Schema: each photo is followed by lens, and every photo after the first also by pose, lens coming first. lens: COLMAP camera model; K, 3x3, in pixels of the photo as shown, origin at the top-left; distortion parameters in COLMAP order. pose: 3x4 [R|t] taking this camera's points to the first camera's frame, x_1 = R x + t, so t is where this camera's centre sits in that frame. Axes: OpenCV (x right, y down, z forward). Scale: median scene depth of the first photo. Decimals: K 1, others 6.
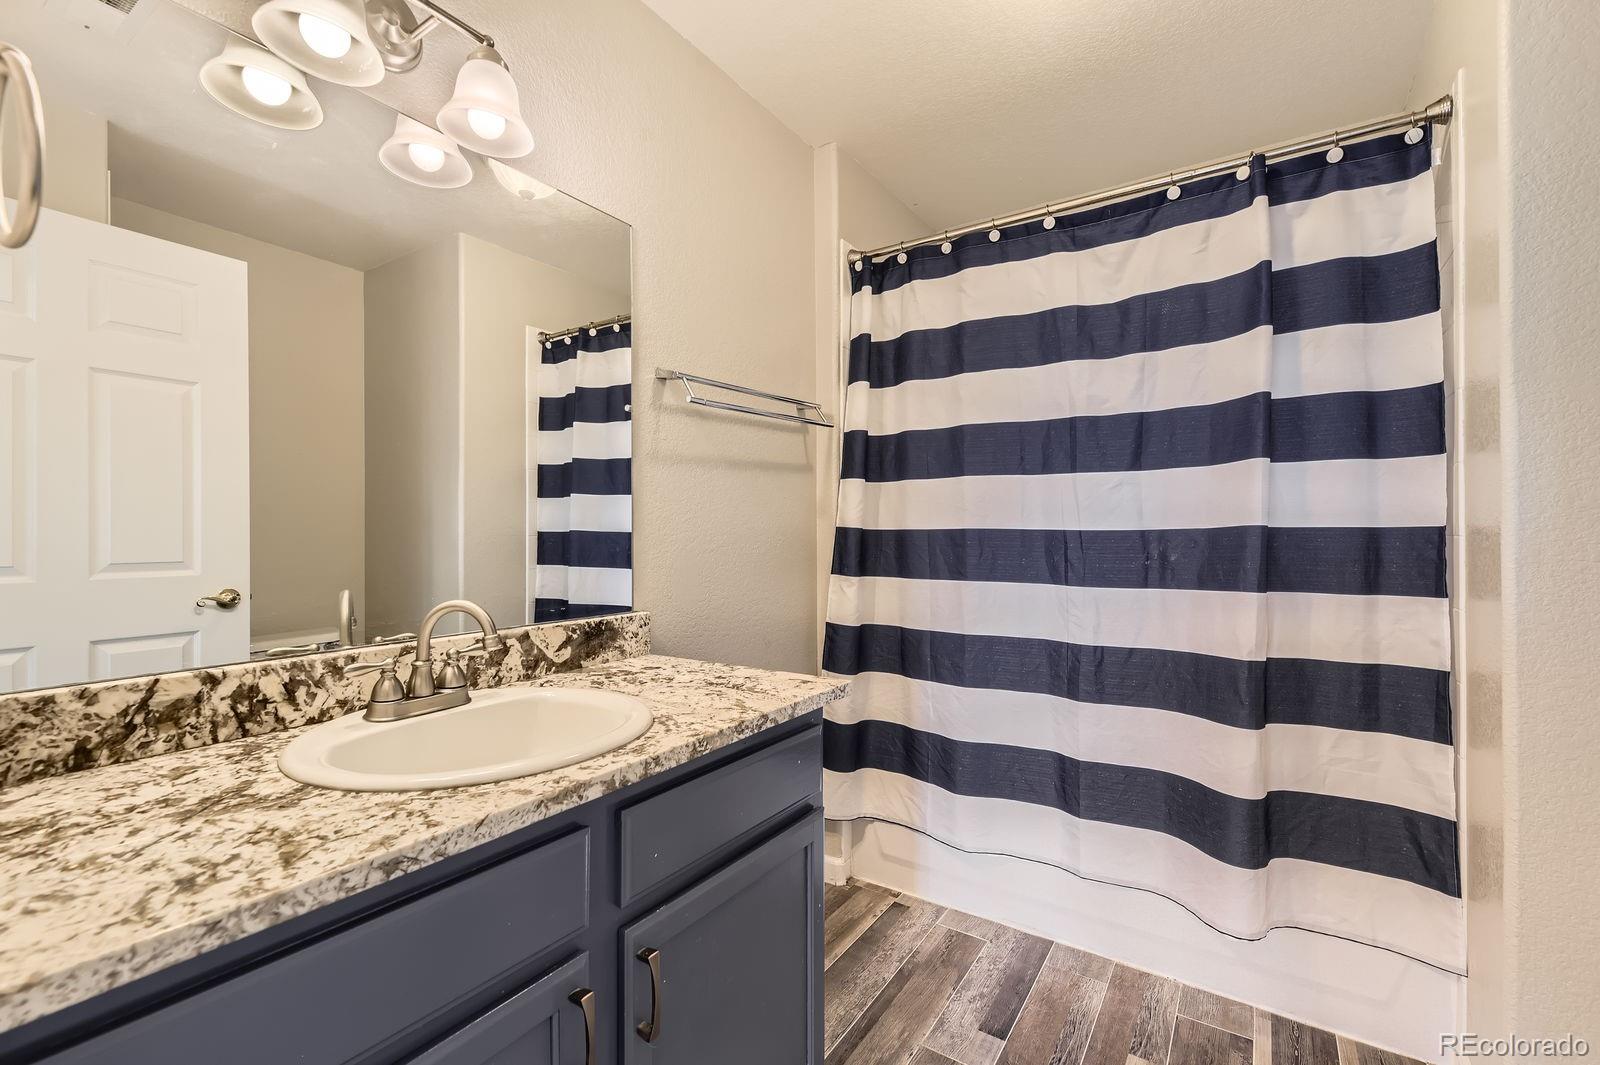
lens RADIAL K [[683.2, 0, 797.5], [0, 683.2, 530.2], [0, 0, 1]] dist [0.016843, -0.000309]
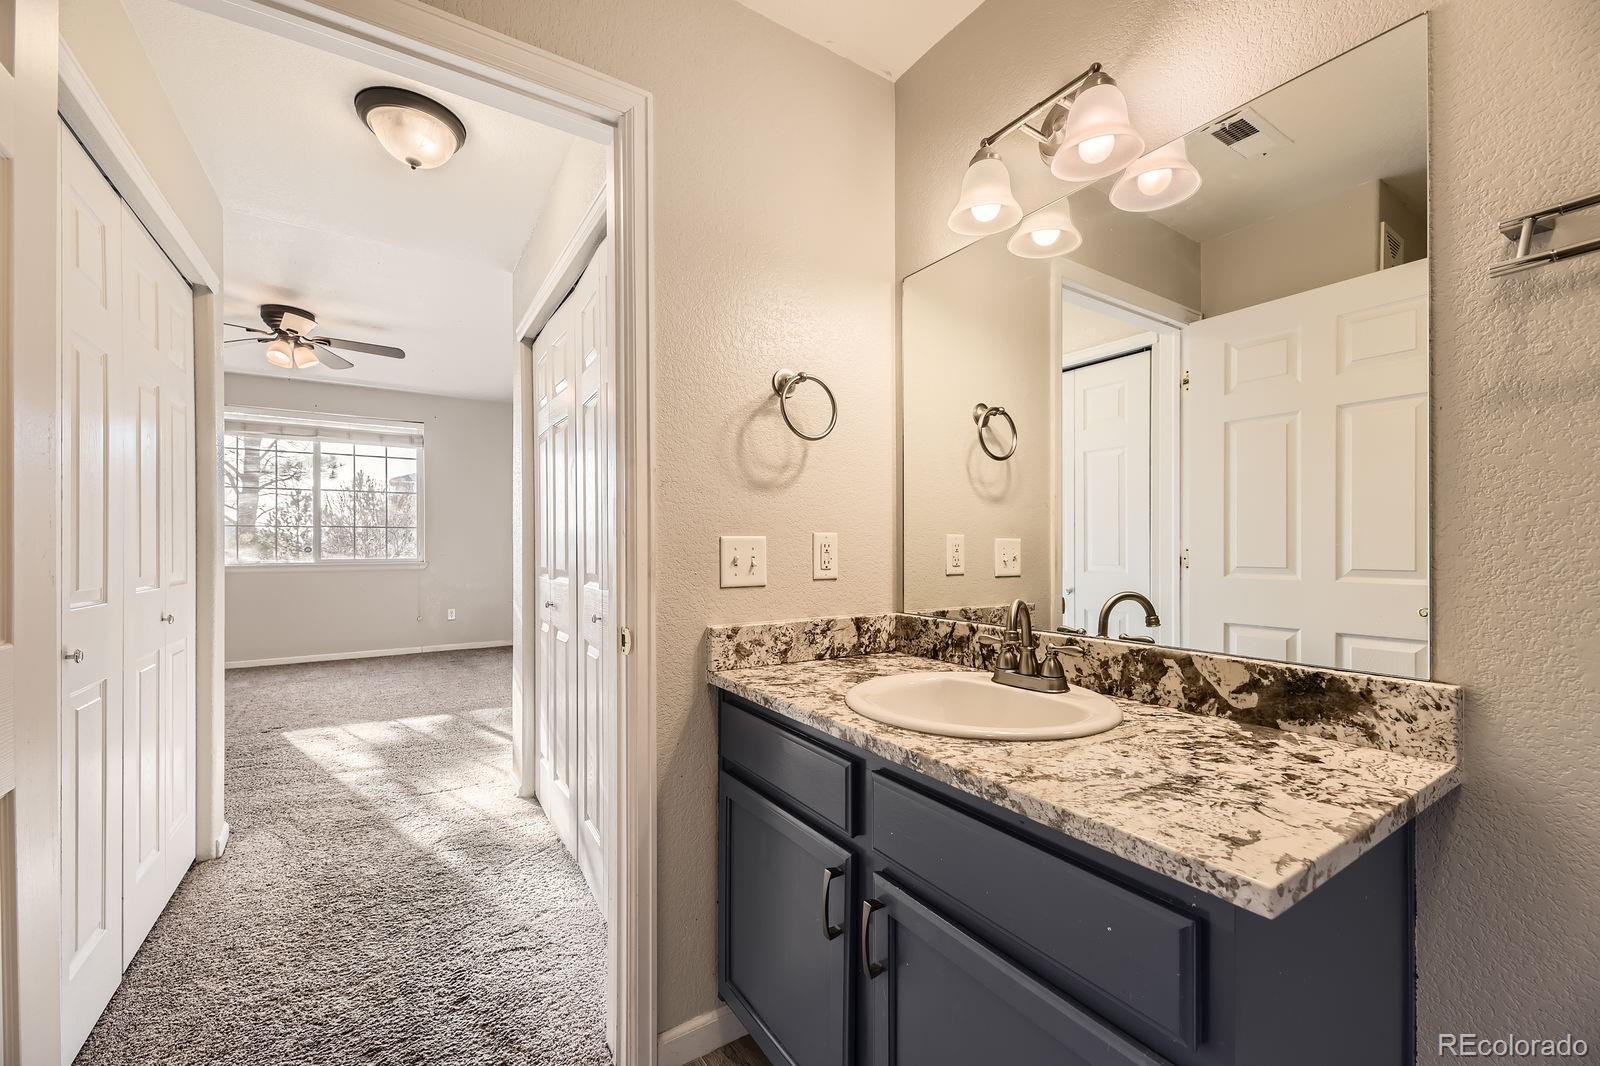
lens RADIAL K [[644.4, 0, 806.4], [0, 644.4, 535.6], [0, 0, 1]] dist [0.019371, -0.006693]
pose [[-0.382226, -0.012522, -0.923984, 0.714599], [0.005300, 0.999862, -0.015743, 0.005918], [0.924054, -0.010915, -0.382107, 1.113993]]
